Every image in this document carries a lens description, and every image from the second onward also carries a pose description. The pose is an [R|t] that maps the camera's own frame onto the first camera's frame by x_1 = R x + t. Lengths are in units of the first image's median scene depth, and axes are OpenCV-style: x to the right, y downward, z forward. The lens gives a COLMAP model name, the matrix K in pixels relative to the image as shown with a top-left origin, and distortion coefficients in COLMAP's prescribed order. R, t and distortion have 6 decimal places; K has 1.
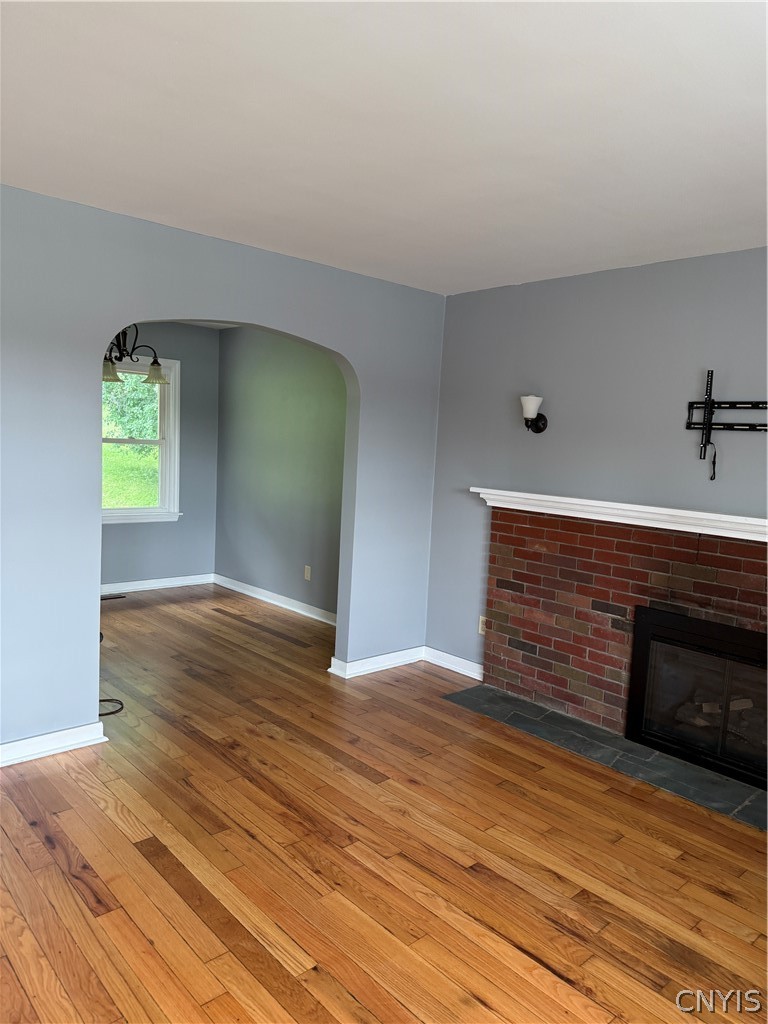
lens RADIAL K [[714.2, 0, 383.5], [0, 714.2, 519.2], [0, 0, 1]] dist [0.040327, -0.002148]
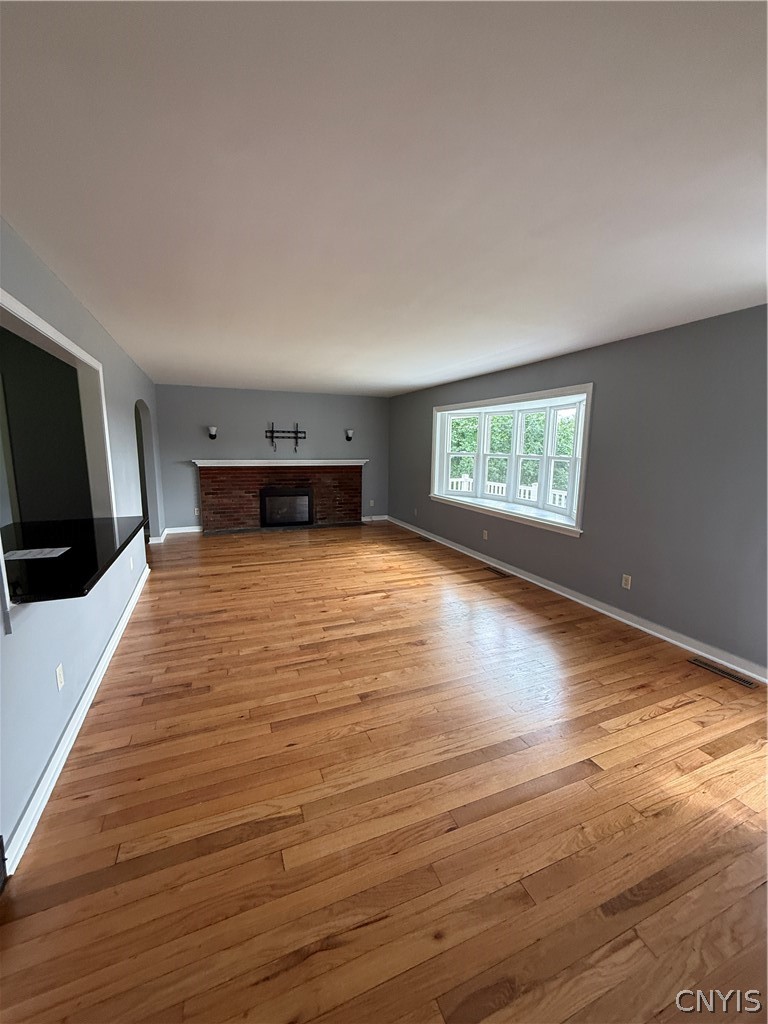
lens RADIAL K [[408.0, 0, 383.5], [0, 408.0, 513.7], [0, 0, 1]] dist [-0.001556, 0.000267]
pose [[0.333631, -0.200118, 0.921218, -1.175205], [0.112425, 0.978681, 0.171885, -0.033309], [-0.935976, 0.046222, 0.349017, -0.223725]]
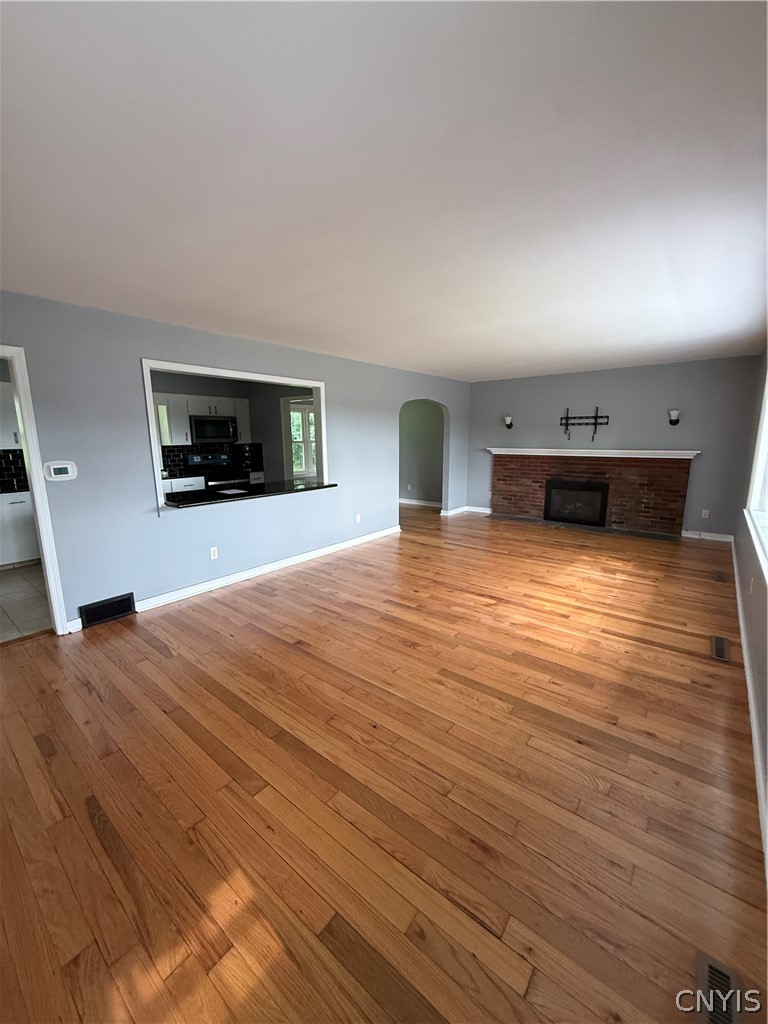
lens RADIAL K [[408.0, 0, 383.5], [0, 408.0, 513.7], [0, 0, 1]] dist [-0.001556, 0.000267]
pose [[0.986334, -0.085452, 0.140867, -0.613036], [0.074152, 0.993736, 0.083606, 0.056377], [-0.147129, -0.072018, 0.986492, -0.696219]]
